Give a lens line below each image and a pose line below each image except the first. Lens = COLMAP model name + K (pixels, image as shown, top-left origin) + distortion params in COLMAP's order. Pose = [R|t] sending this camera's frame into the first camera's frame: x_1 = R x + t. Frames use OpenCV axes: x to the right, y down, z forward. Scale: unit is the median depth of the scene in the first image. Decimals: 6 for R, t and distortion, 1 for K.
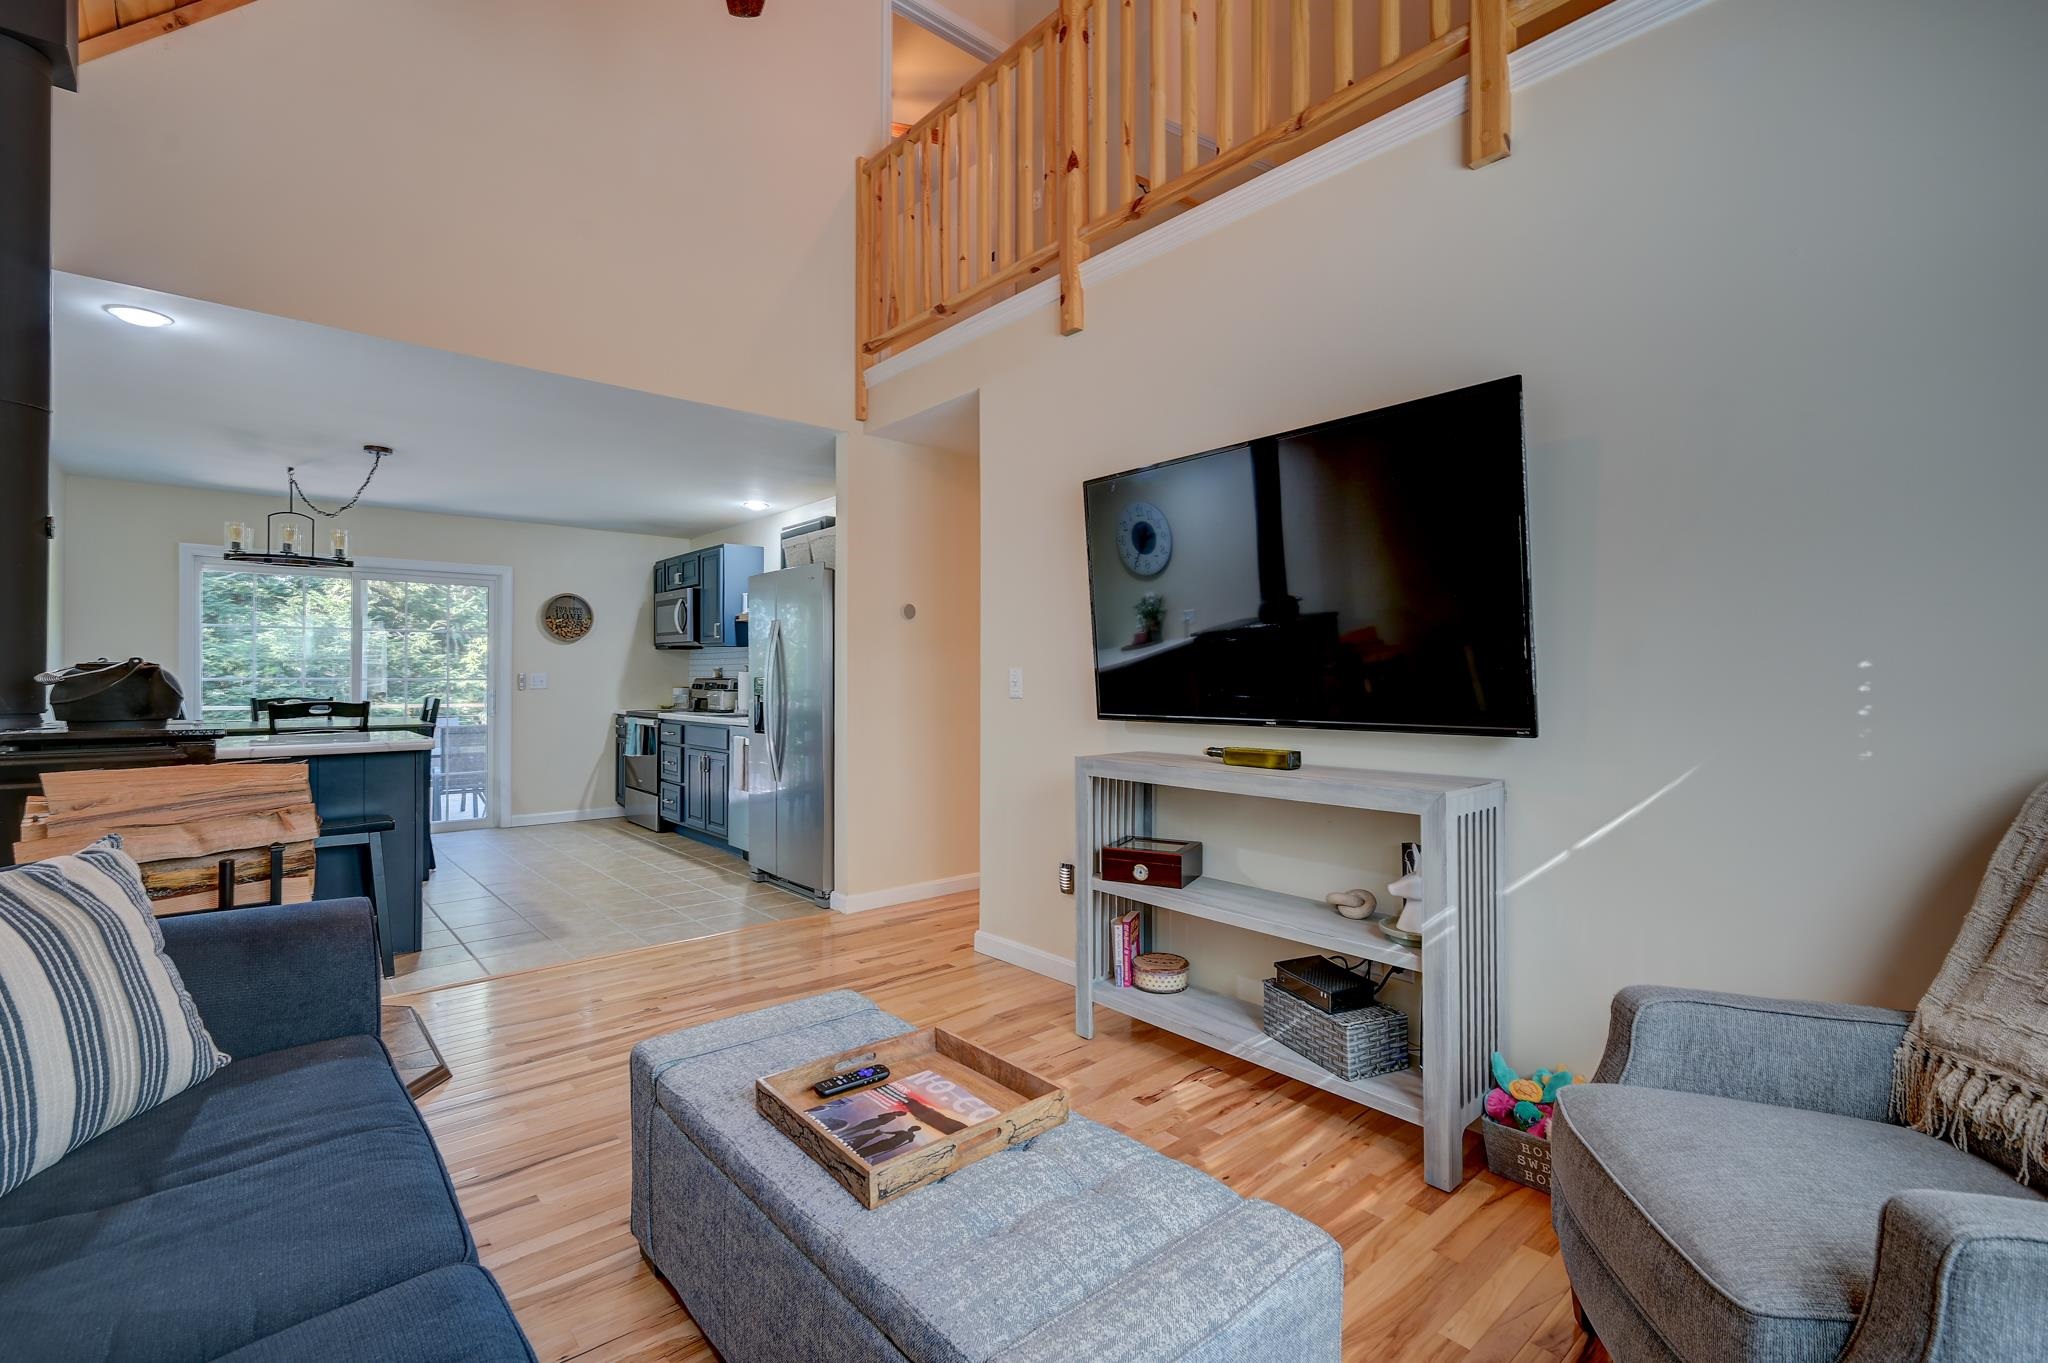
lens RADIAL K [[915.7, 0, 1031.3], [0, 915.7, 671.0], [0, 0, 1]] dist [-0.001064, 0.000083]
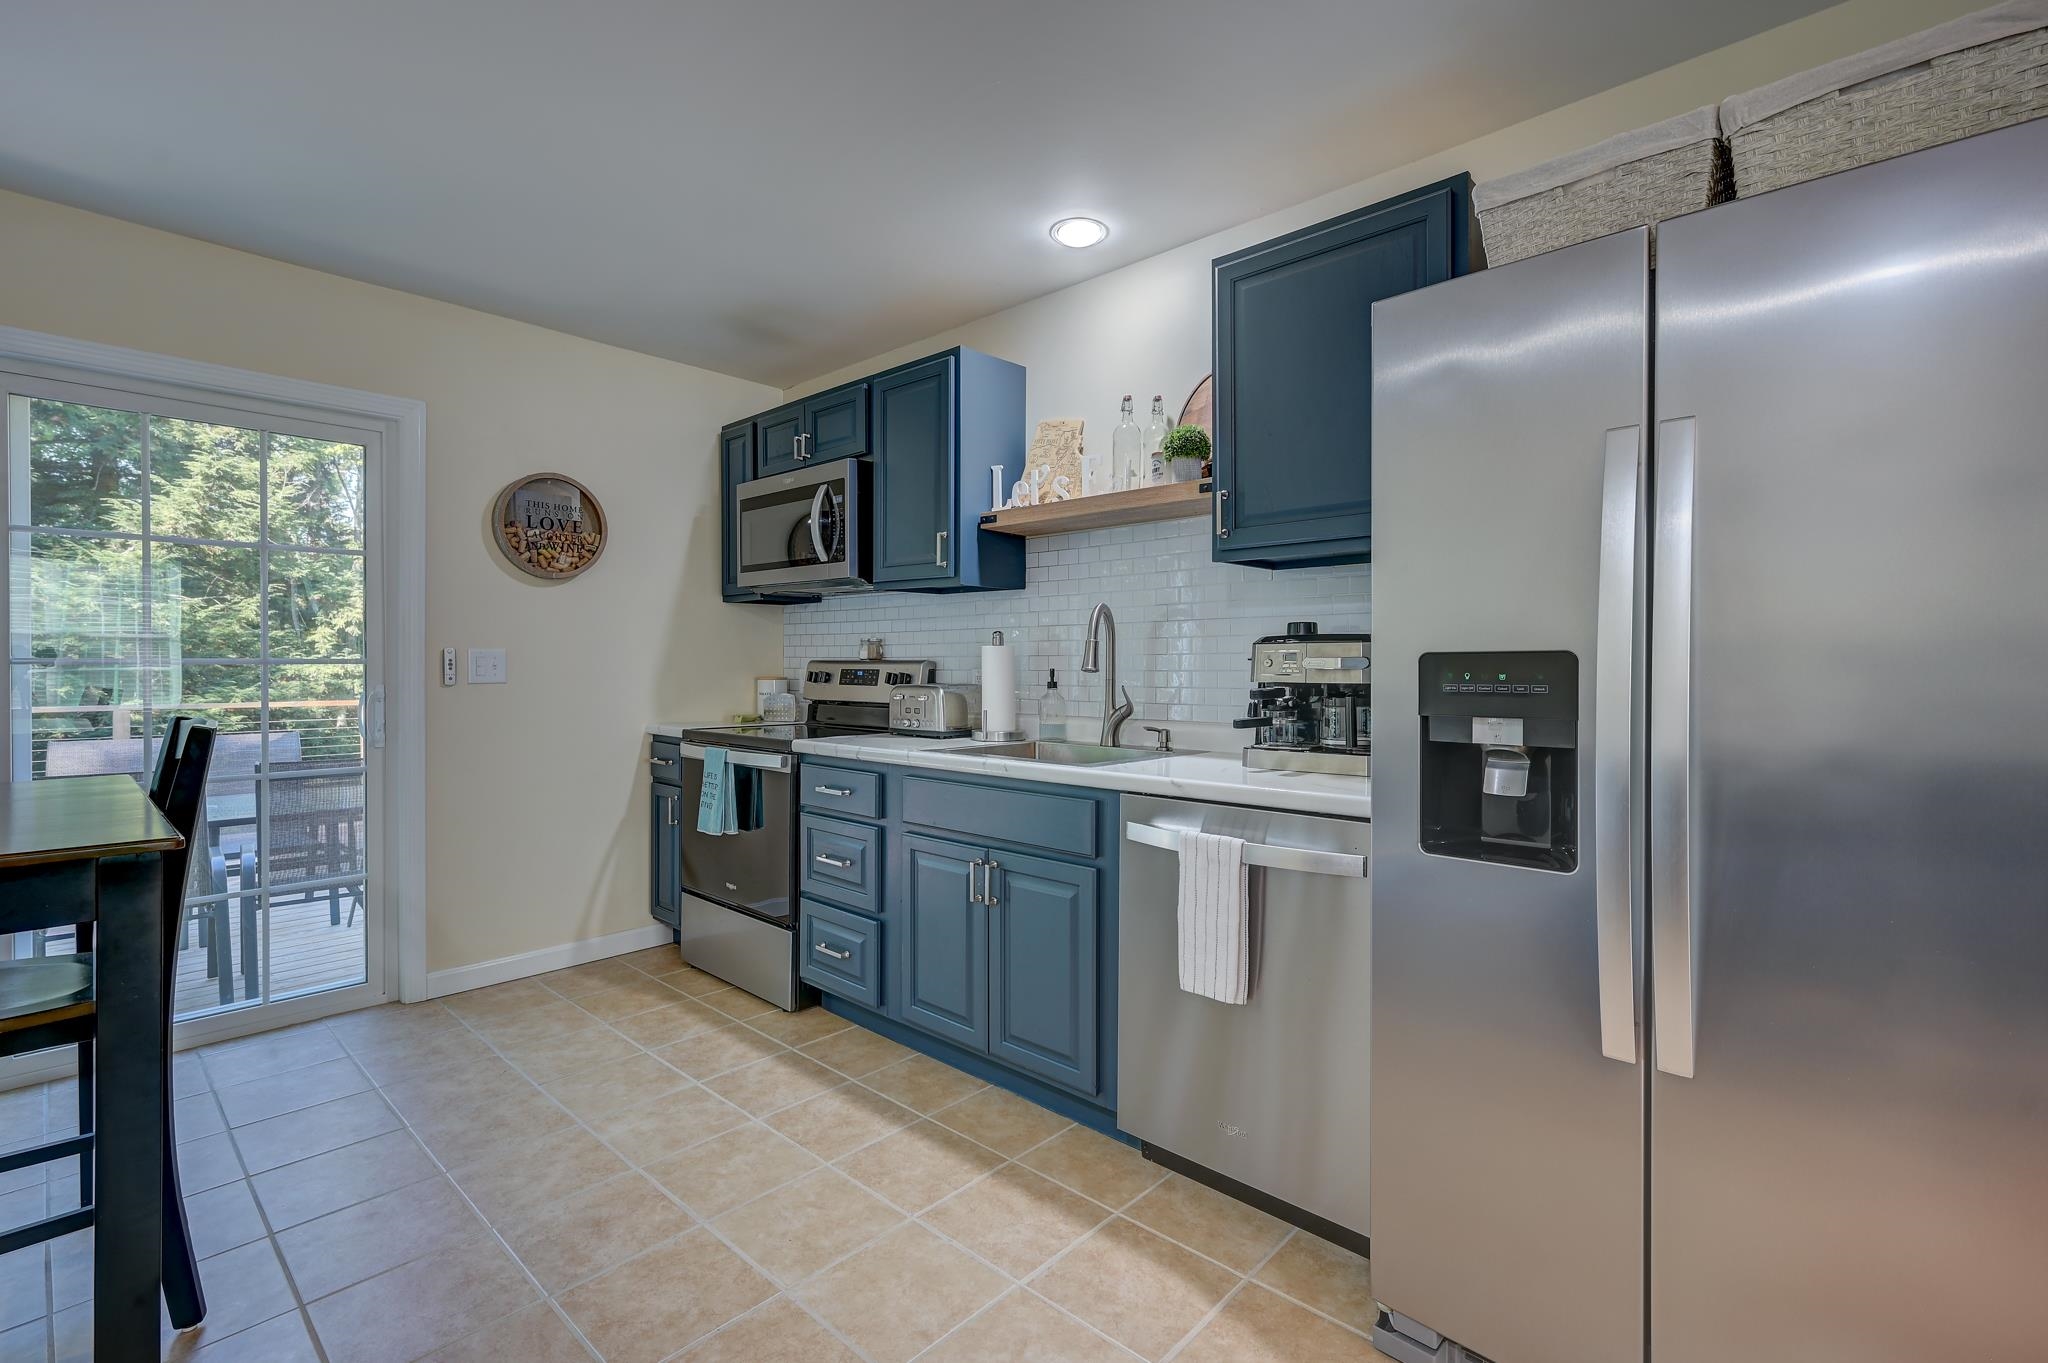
lens RADIAL K [[905.2, 0, 1023.6], [0, 905.2, 671.8], [0, 0, 1]] dist [0.000885, 0.000062]
pose [[0.993946, -0.000041, 0.109868, -0.508188], [-0.001823, 0.999856, 0.016864, 0.009295], [-0.109852, -0.016962, 0.993803, 0.827549]]
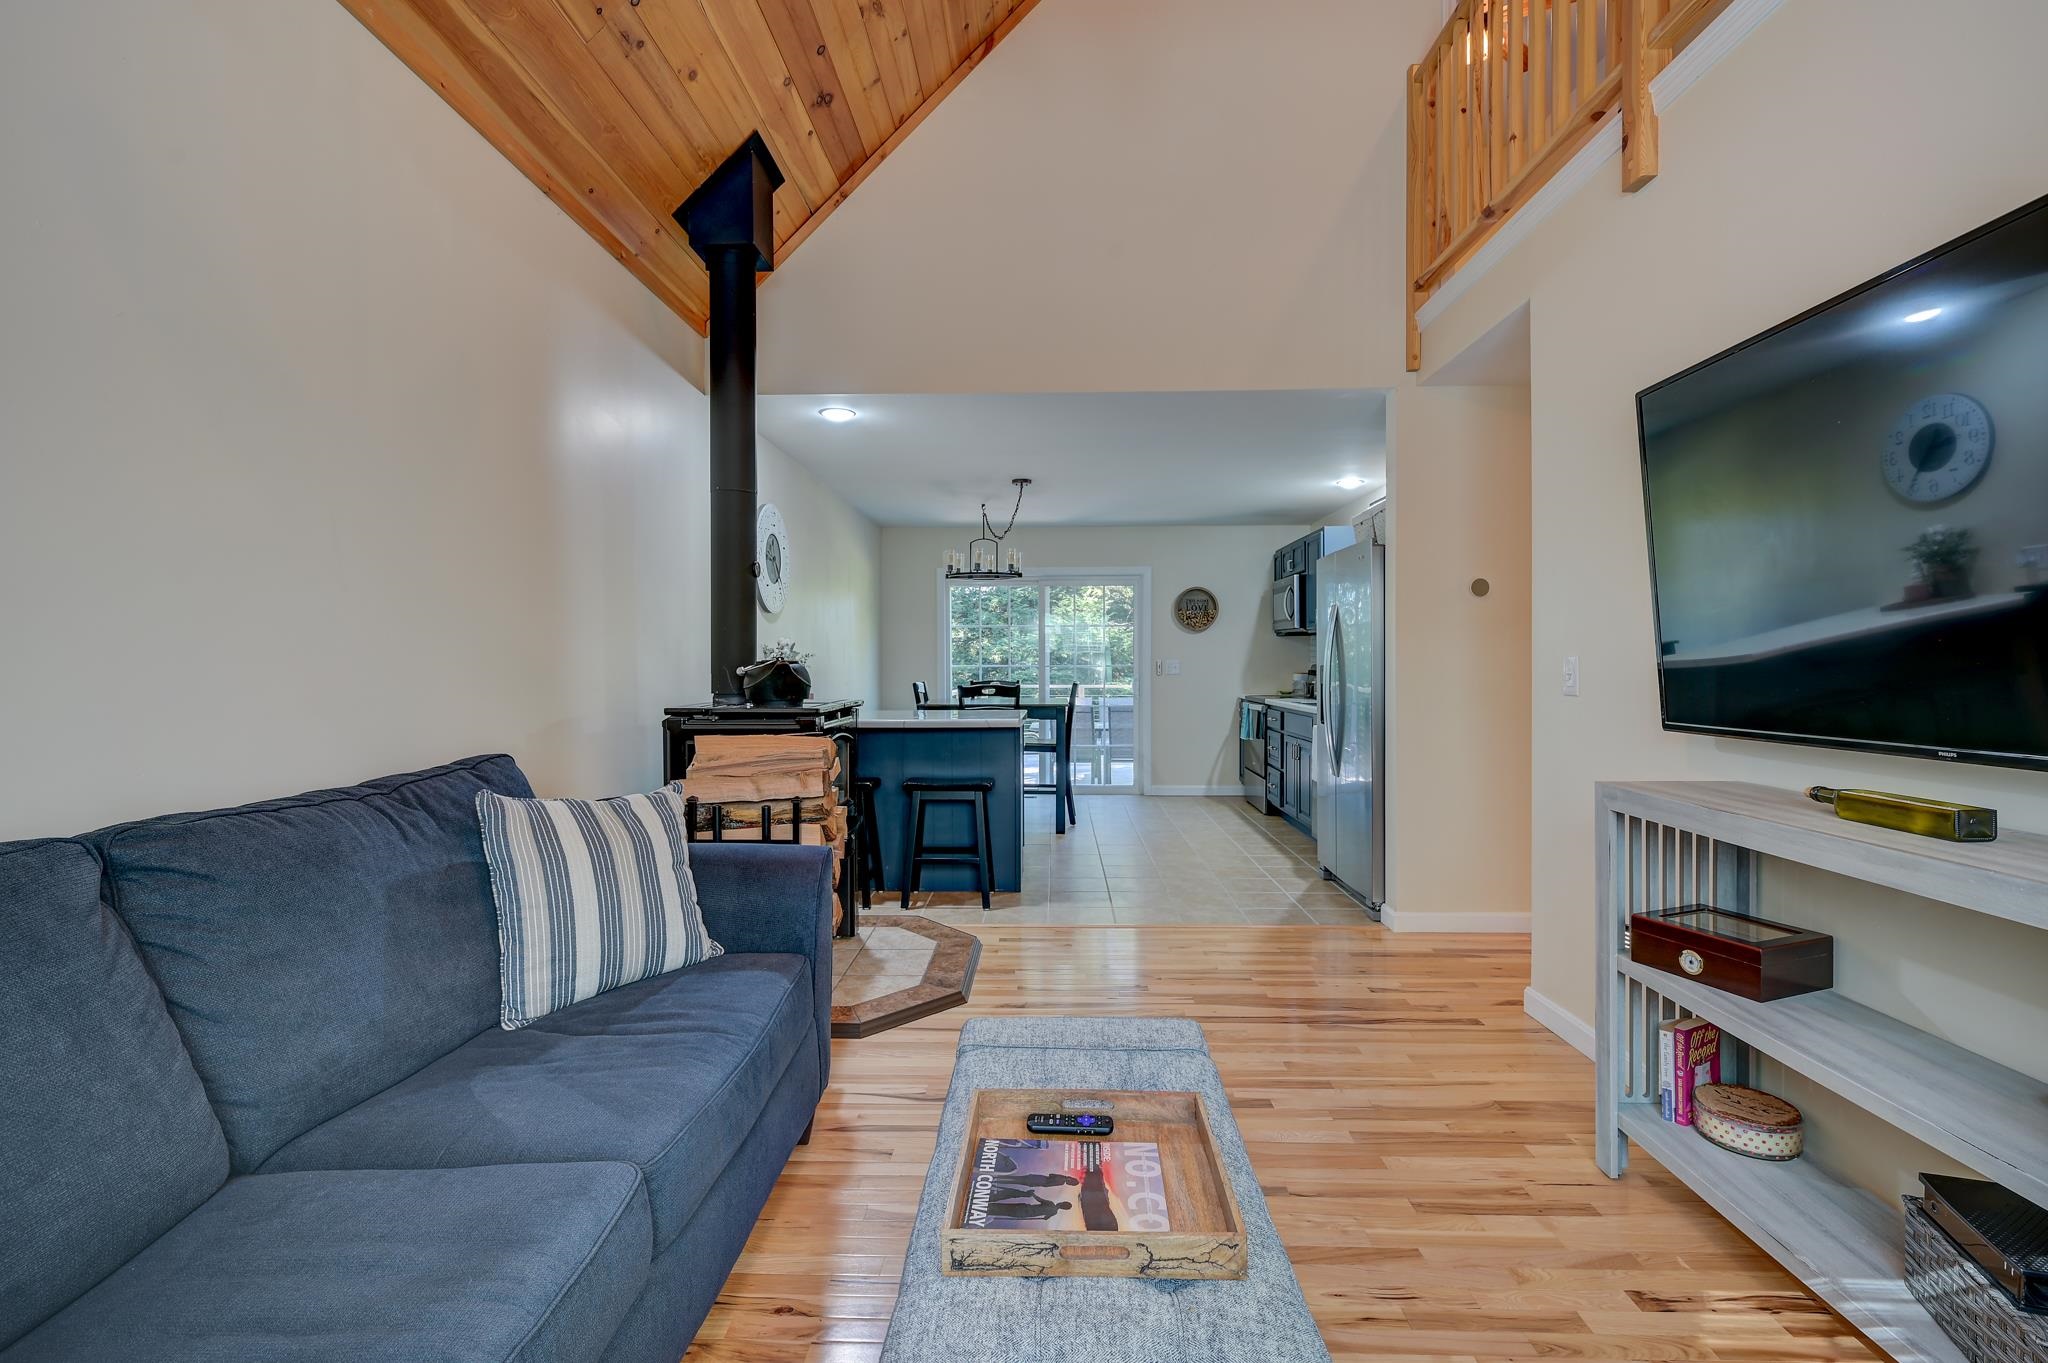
lens RADIAL K [[905.2, 0, 1023.6], [0, 905.2, 671.8], [0, 0, 1]] dist [0.000885, 0.000062]
pose [[0.727366, 0.004645, -0.686235, 0.134333], [0.009412, 0.999816, 0.016743, -0.005596], [0.686186, -0.018637, 0.727188, 0.113703]]
